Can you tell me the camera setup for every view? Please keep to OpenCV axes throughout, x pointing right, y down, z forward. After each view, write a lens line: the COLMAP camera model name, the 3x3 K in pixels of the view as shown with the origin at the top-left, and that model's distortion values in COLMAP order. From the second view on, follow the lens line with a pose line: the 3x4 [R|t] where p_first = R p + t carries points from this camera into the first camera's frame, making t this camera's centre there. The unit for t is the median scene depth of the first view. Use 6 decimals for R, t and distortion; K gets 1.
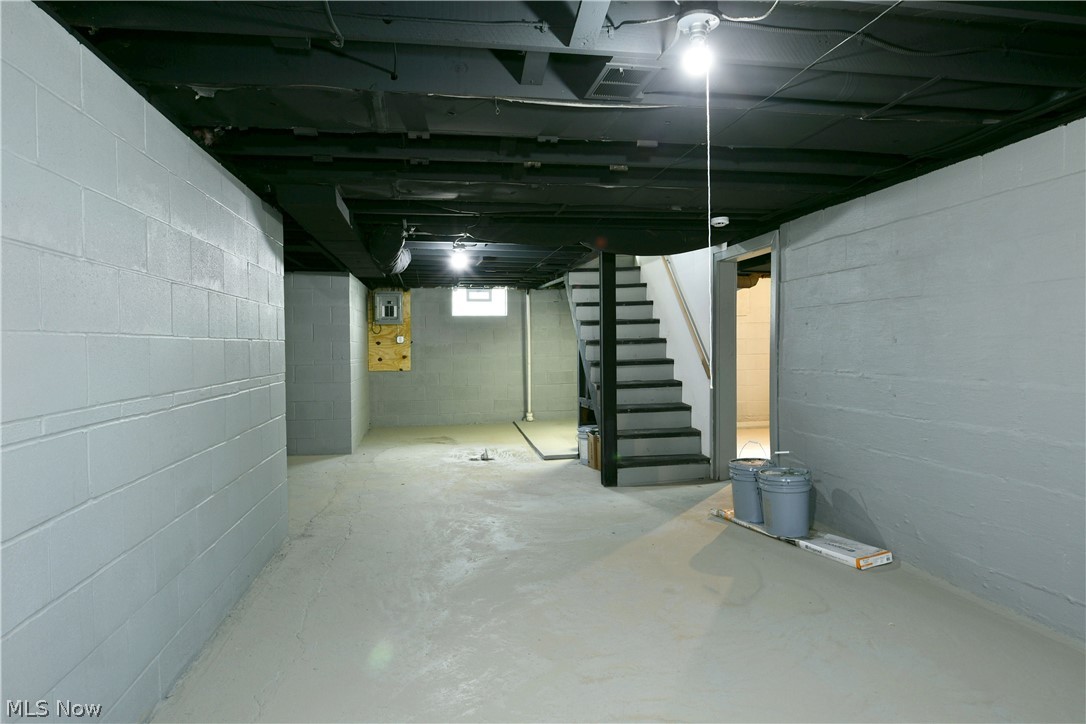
lens RADIAL K [[668.7, 0, 535.2], [0, 668.7, 357.7], [0, 0, 1]] dist [-0.005483, -0.001918]
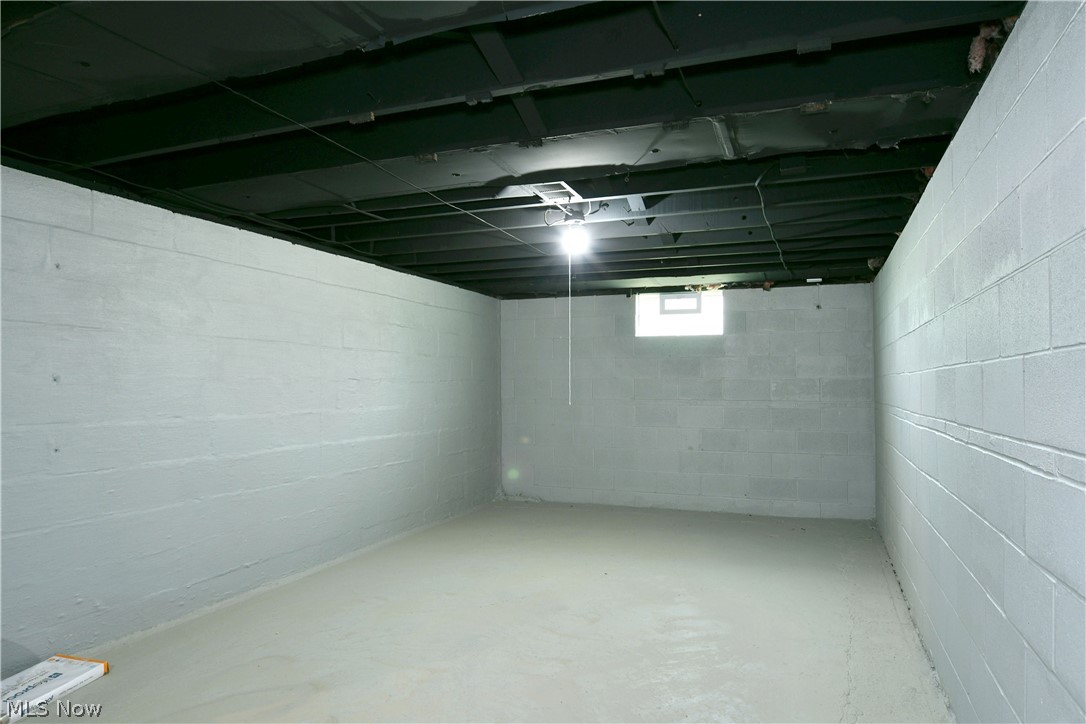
lens RADIAL K [[661.4, 0, 545.9], [0, 661.4, 370.8], [0, 0, 1]] dist [-0.004574, -0.001363]
pose [[-0.858379, 0.022522, 0.512521, -0.431930], [0.016415, 0.999730, -0.016439, -0.016024], [-0.512753, -0.005698, -0.858517, 1.722987]]
